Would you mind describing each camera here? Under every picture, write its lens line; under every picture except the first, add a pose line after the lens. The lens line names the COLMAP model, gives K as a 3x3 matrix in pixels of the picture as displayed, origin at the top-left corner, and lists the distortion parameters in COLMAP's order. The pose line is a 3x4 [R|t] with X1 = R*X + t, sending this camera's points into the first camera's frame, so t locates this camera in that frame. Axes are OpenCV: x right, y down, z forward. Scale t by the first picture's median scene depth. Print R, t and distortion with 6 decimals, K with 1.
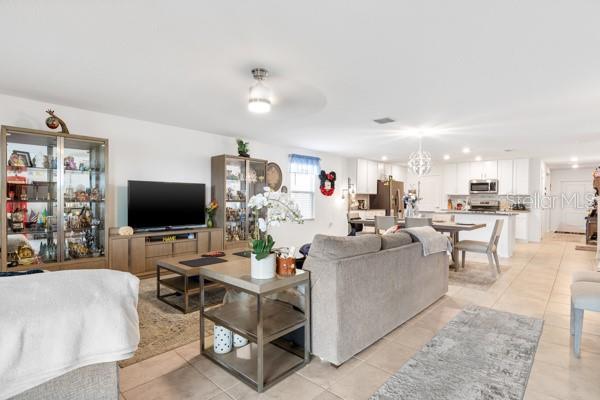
lens RADIAL K [[296.4, 0, 300.6], [0, 296.4, 204.4], [0, 0, 1]] dist [0.000100, -0.000165]
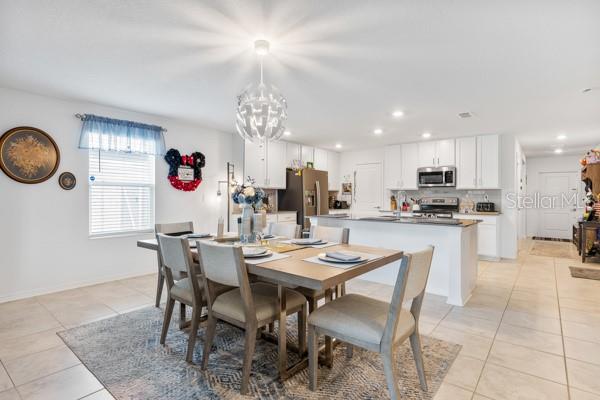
lens RADIAL K [[297.9, 0, 300.0], [0, 297.9, 200.0], [0, 0, 1]] dist [-0.001698, -0.000401]
pose [[0.998005, -0.005464, 0.062899, 0.276938], [0.005887, 0.999961, -0.006539, -0.004780], [-0.062861, 0.006896, 0.997998, 0.355358]]
